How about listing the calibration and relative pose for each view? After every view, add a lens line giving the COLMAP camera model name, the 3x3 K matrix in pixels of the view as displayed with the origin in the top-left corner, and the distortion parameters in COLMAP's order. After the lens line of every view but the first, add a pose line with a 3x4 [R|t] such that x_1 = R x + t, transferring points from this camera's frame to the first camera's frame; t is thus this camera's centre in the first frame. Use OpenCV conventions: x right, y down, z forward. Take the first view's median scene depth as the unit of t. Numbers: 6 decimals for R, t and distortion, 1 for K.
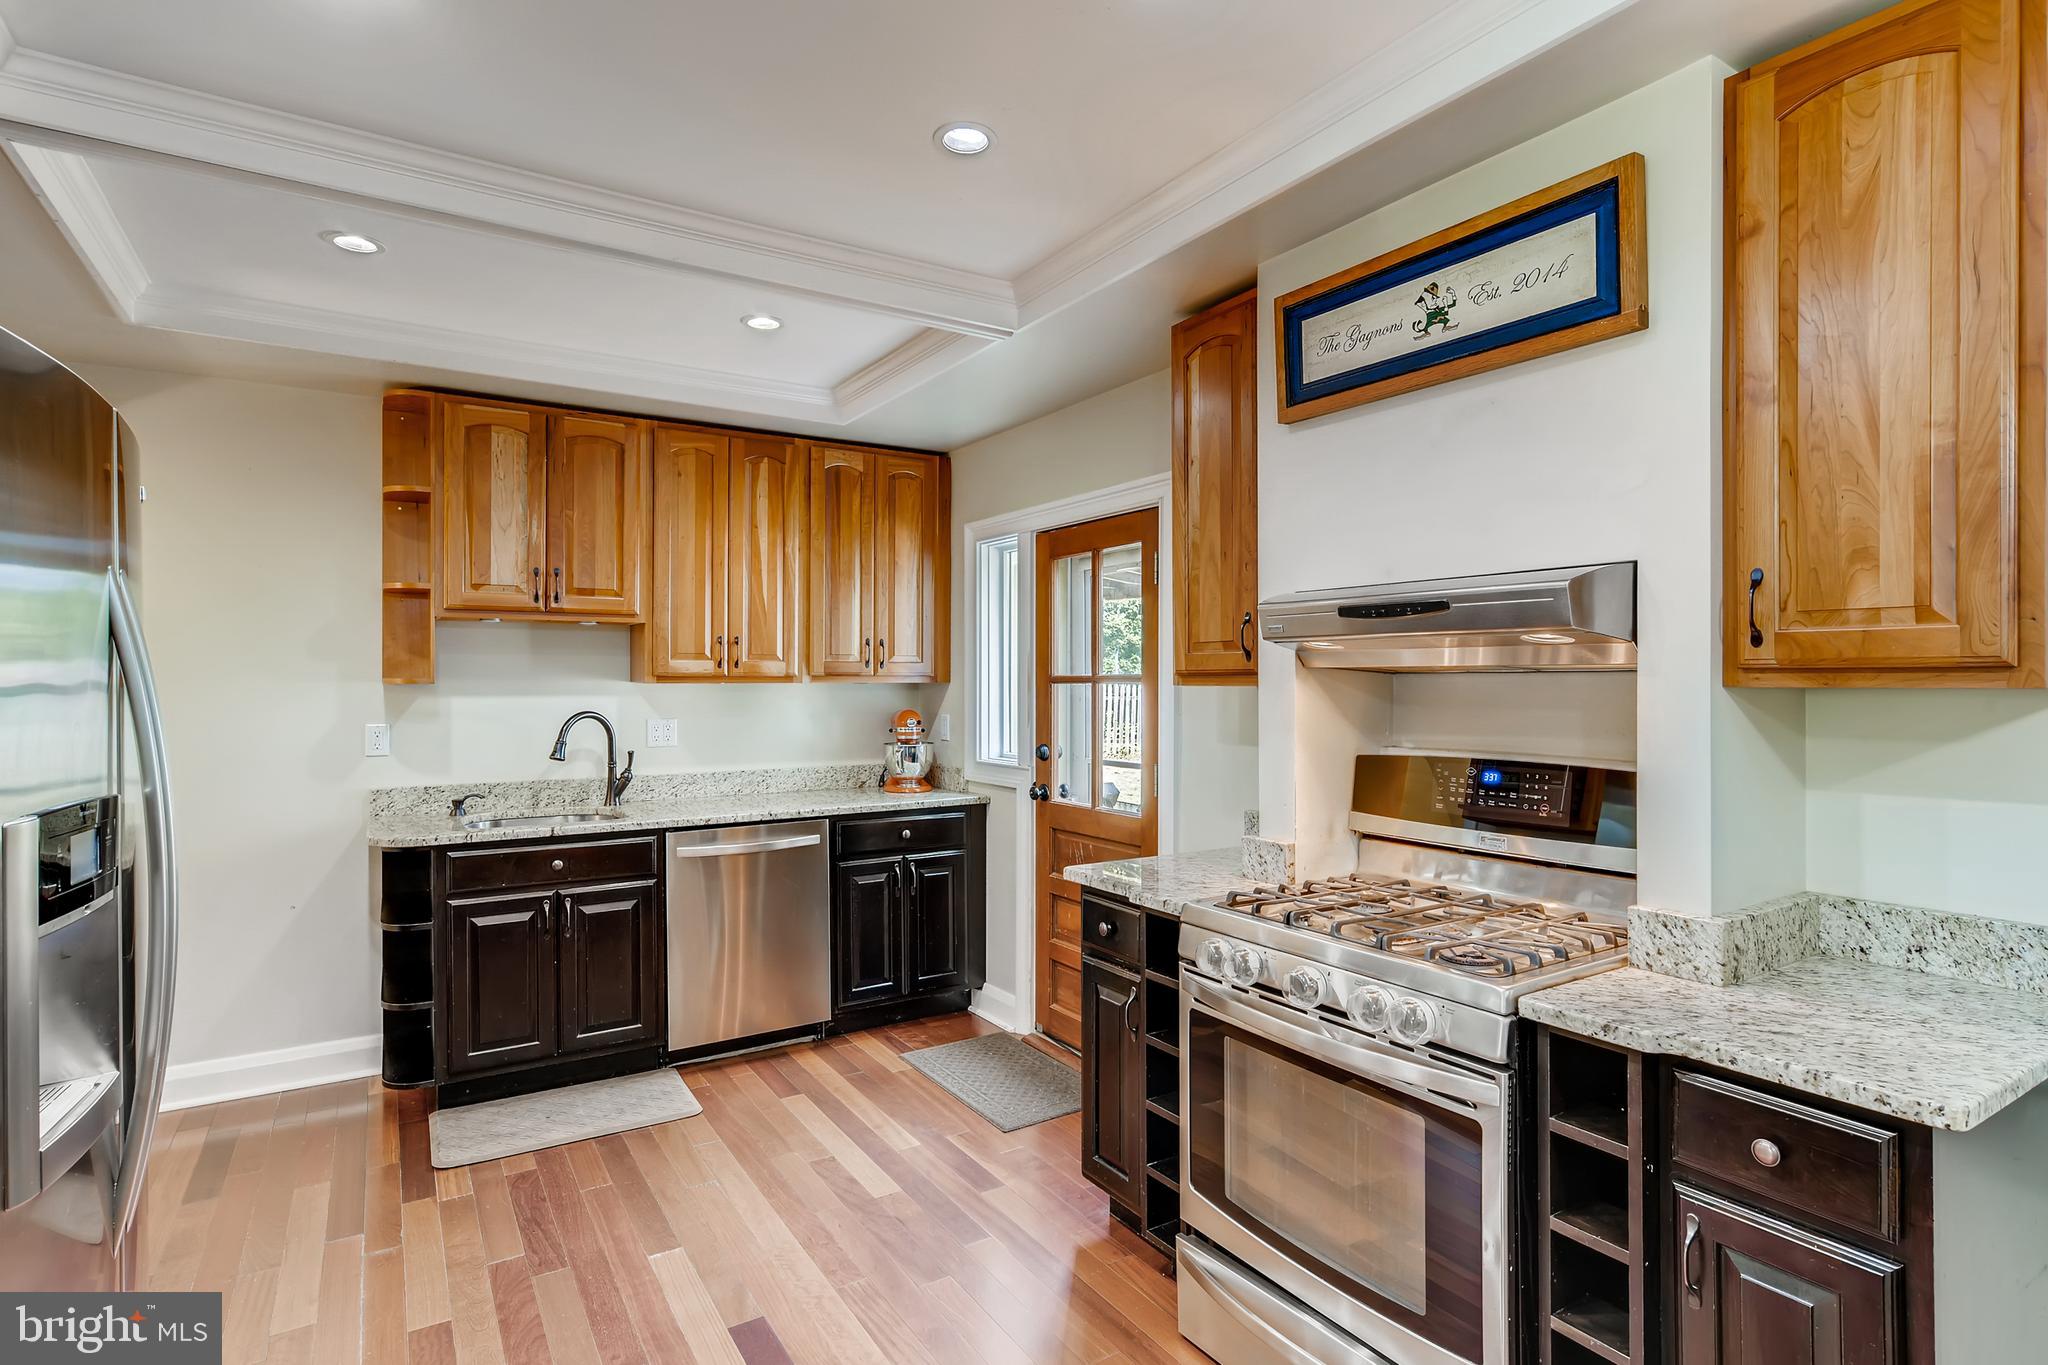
lens RADIAL K [[1034.1, 0, 1029.0], [0, 1034.1, 675.2], [0, 0, 1]] dist [-0.001398, 0.002293]
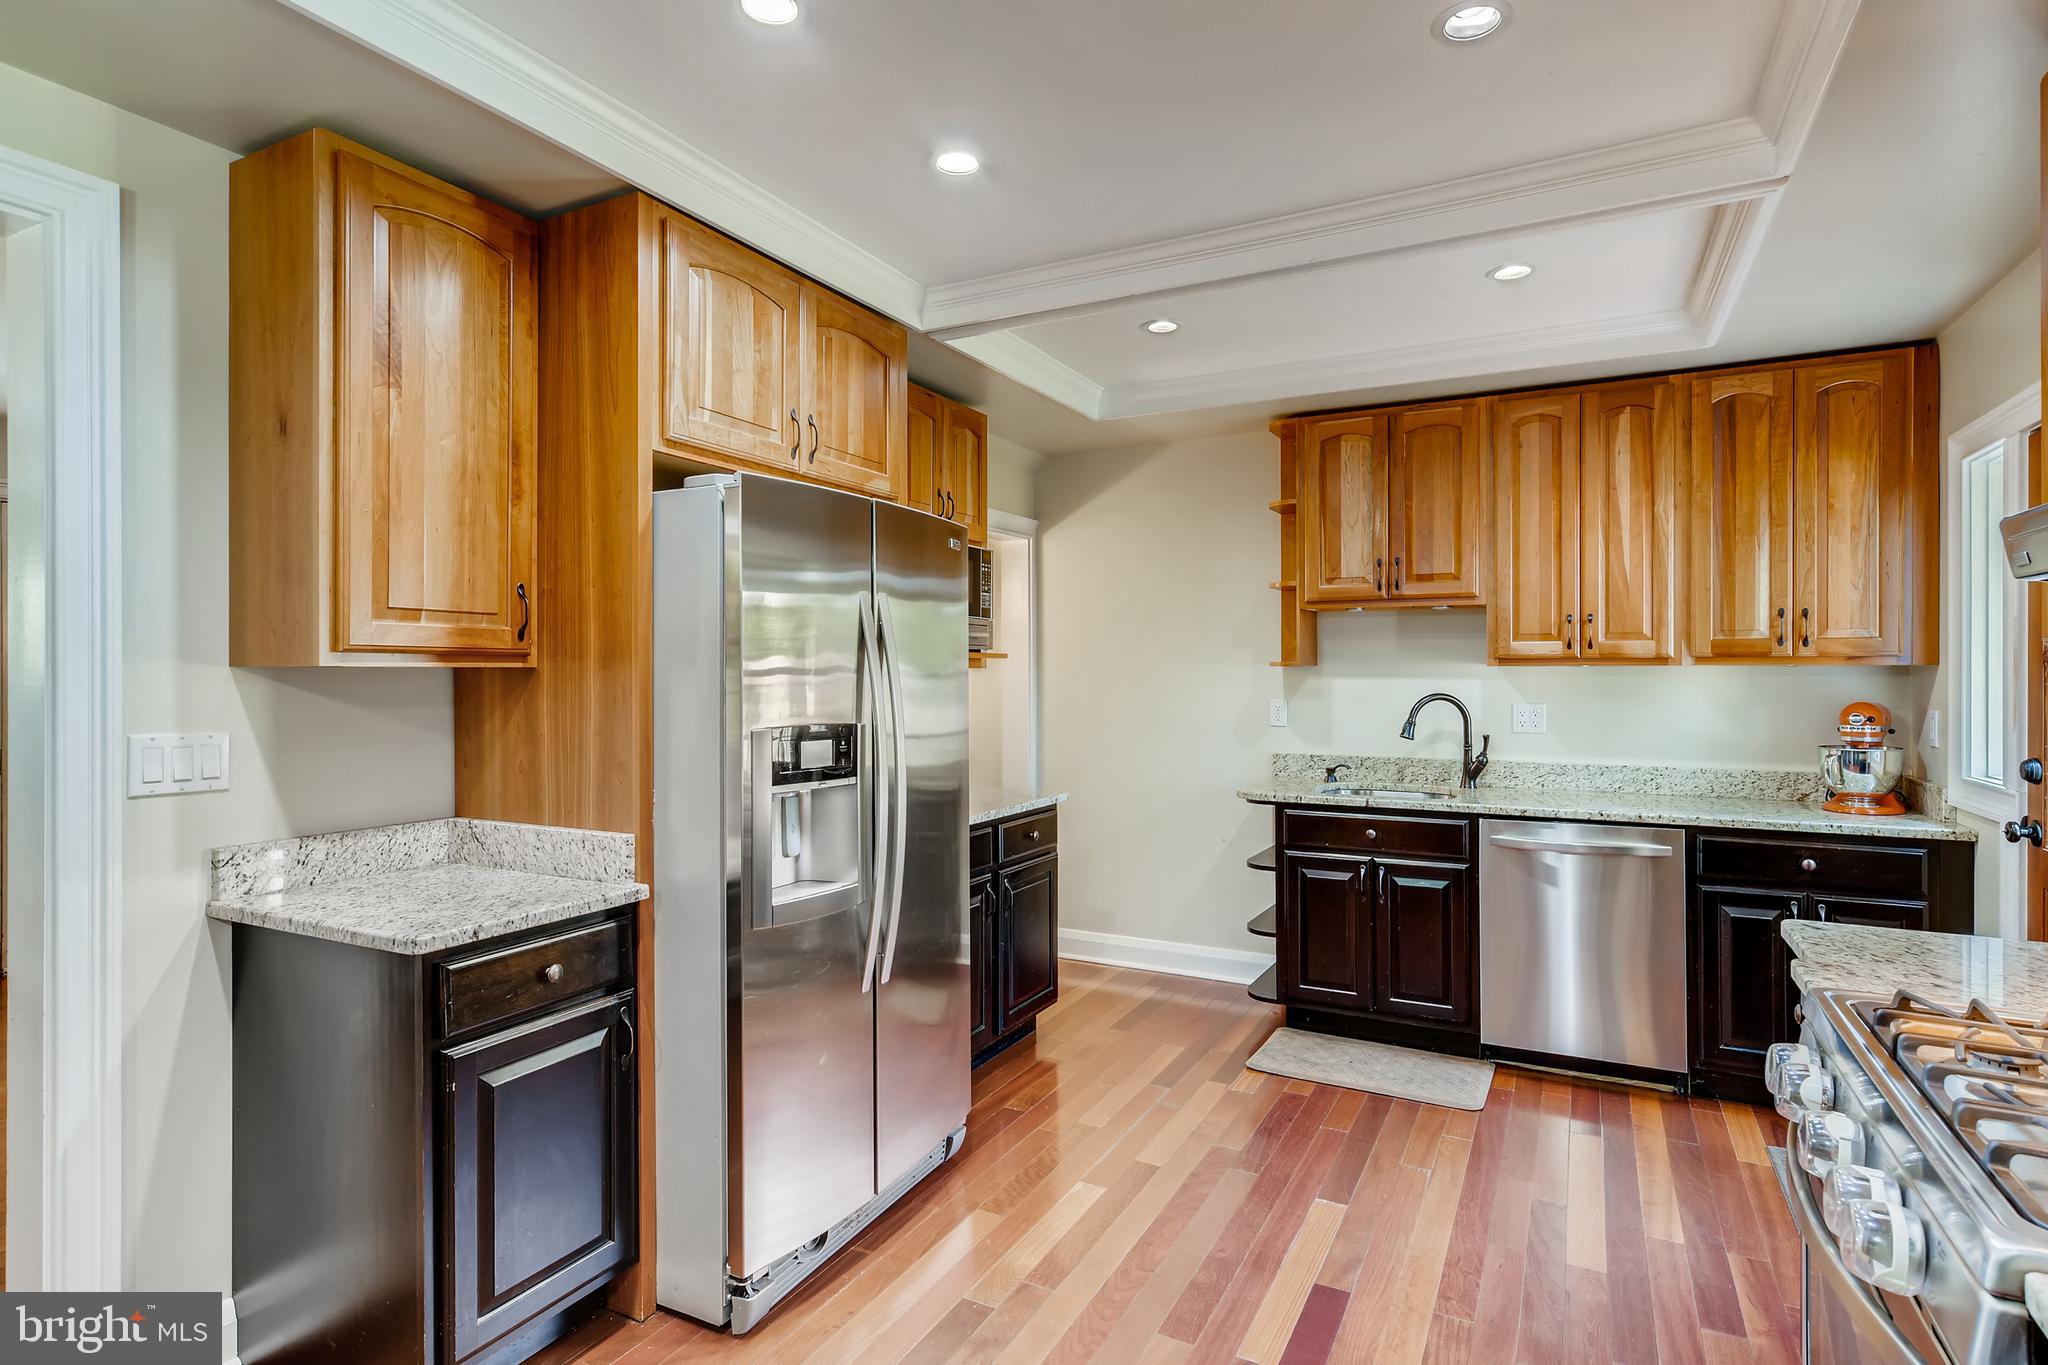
lens RADIAL K [[1034.1, 0, 1024.0], [0, 1034.1, 667.2], [0, 0, 1]] dist [-0.001398, 0.002293]
pose [[0.498737, -0.002916, -0.866748, 0.277520], [0.002849, 0.999994, -0.001725, 0.010221], [0.866749, -0.001609, 0.498743, 0.140302]]
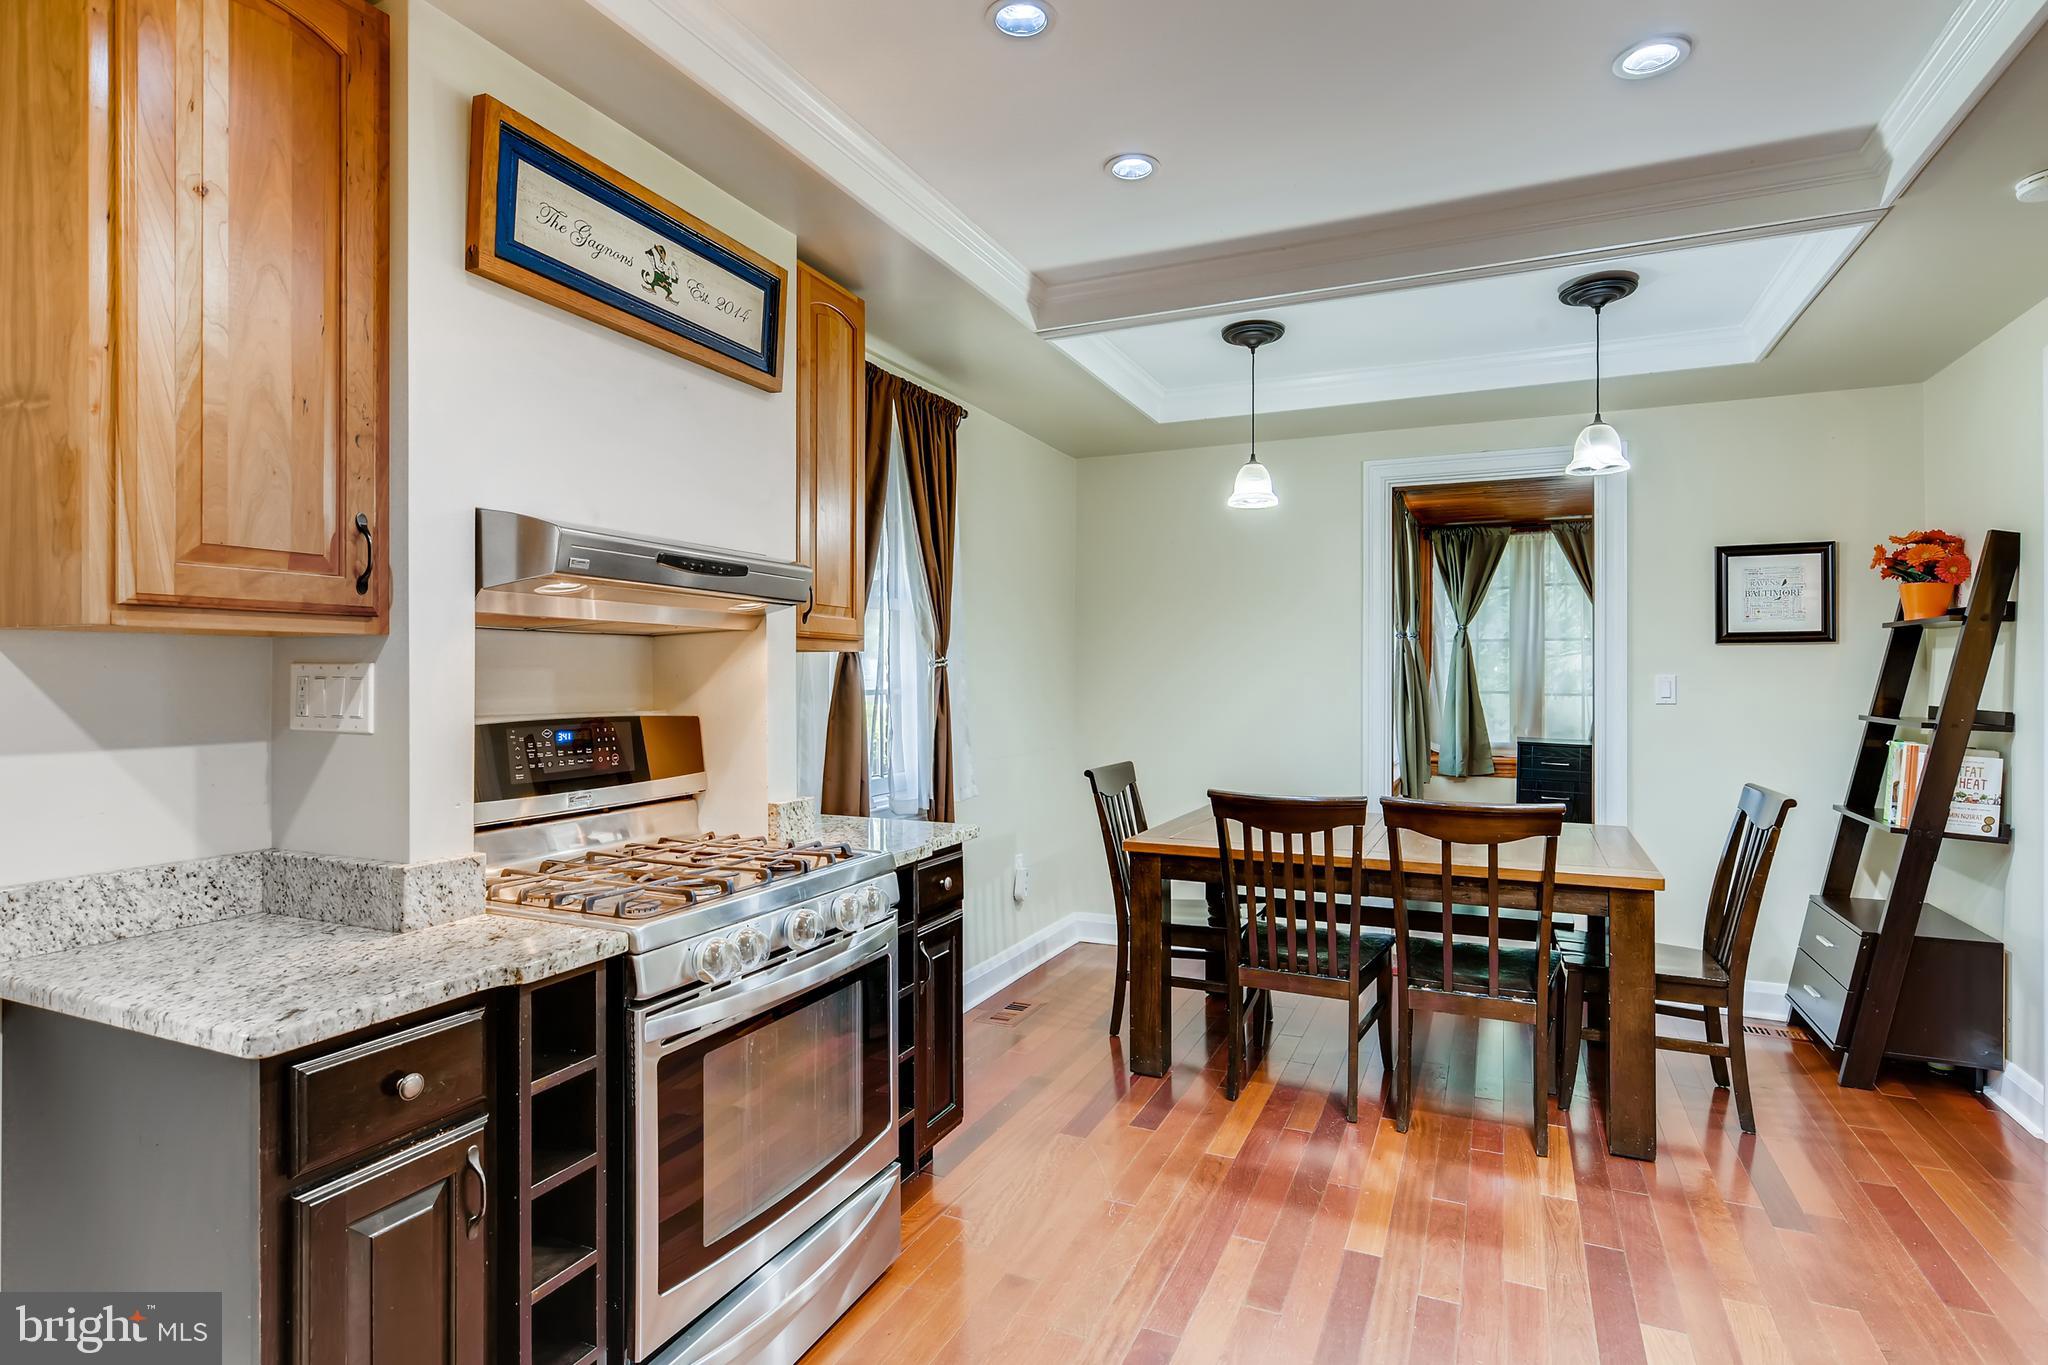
lens RADIAL K [[1034.1, 0, 1026.7], [0, 1034.1, 673.9], [0, 0, 1]] dist [-0.001398, 0.002293]
pose [[-0.545031, 0.003850, 0.838407, -0.363219], [-0.002530, 0.999977, -0.006236, 0.026173], [-0.838412, -0.005520, -0.545009, 0.691115]]
